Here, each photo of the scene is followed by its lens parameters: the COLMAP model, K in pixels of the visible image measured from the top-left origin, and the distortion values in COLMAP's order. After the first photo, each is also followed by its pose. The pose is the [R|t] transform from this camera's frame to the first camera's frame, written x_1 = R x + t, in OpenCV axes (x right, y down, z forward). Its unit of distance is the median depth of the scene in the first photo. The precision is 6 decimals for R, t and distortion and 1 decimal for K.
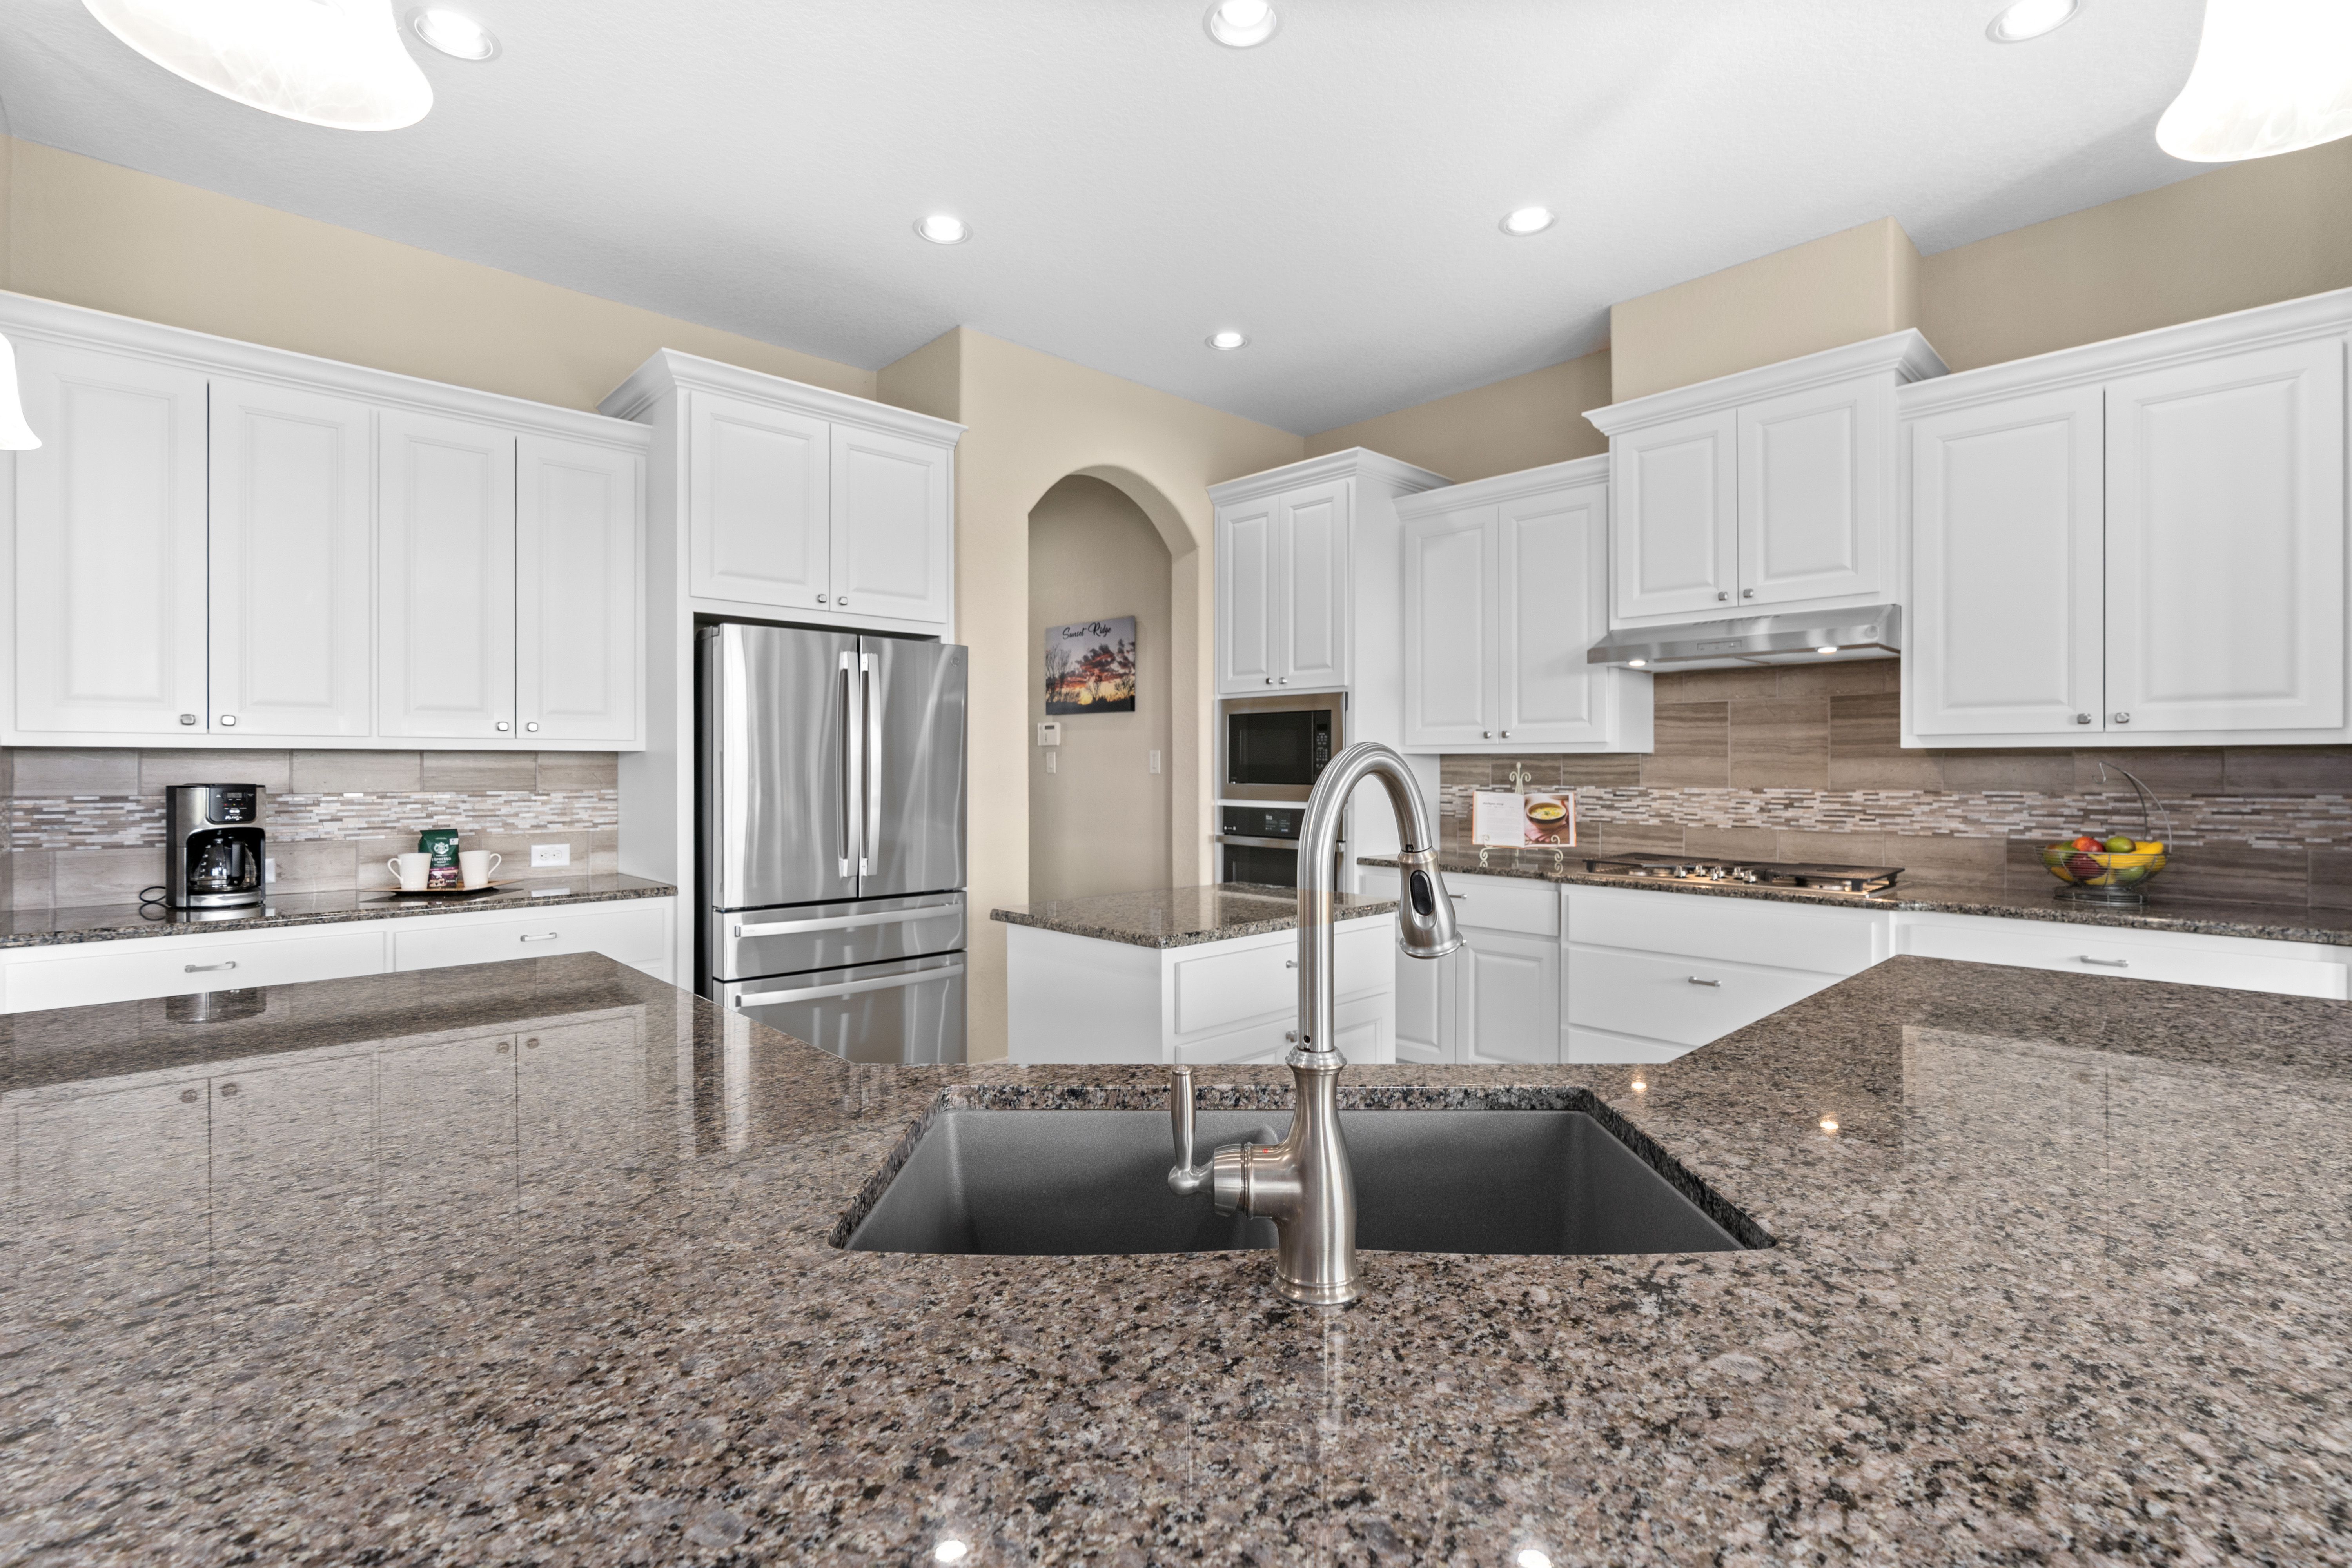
lens RADIAL K [[1064.1, 0, 1184.4], [0, 1064.1, 763.2], [0, 0, 1]] dist [-0.006210, 0.000501]
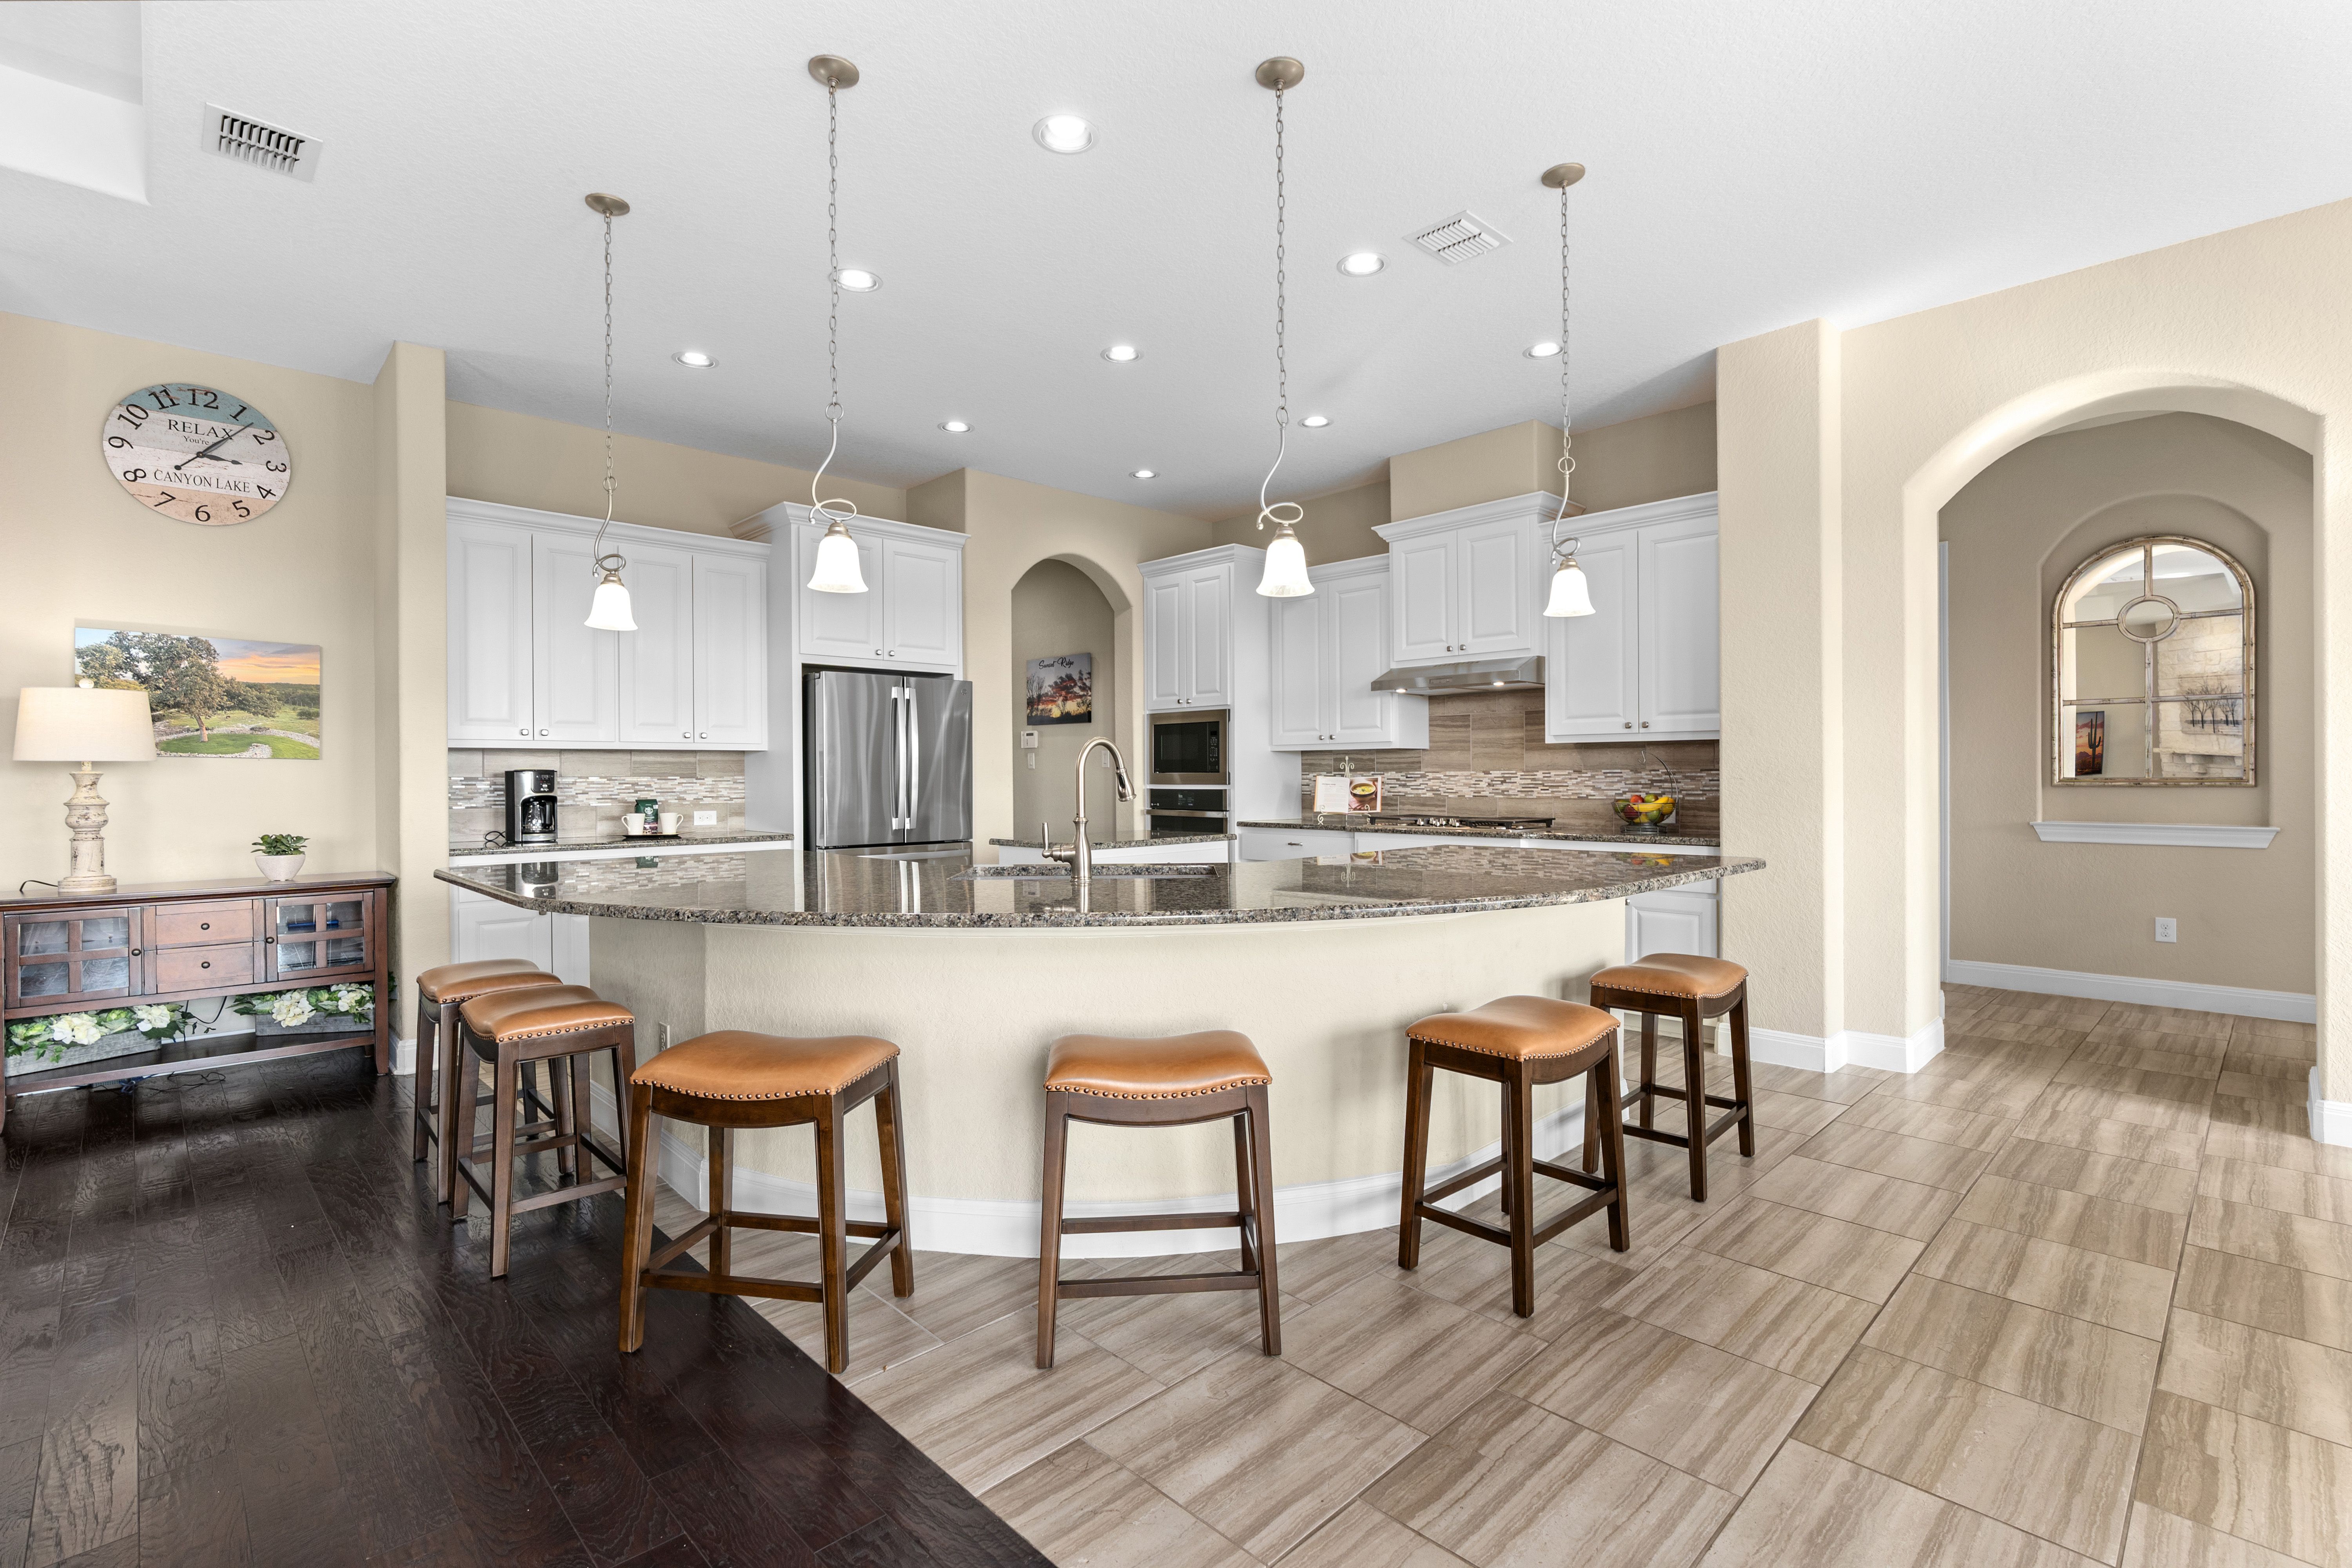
lens RADIAL K [[1064.1, 0, 1187.6], [0, 1064.1, 775.4], [0, 0, 1]] dist [-0.006210, 0.000501]
pose [[0.999919, -0.006300, 0.011023, 0.089785], [0.006251, 0.999970, 0.004514, 0.020715], [-0.011051, -0.004444, 0.999929, -0.540906]]
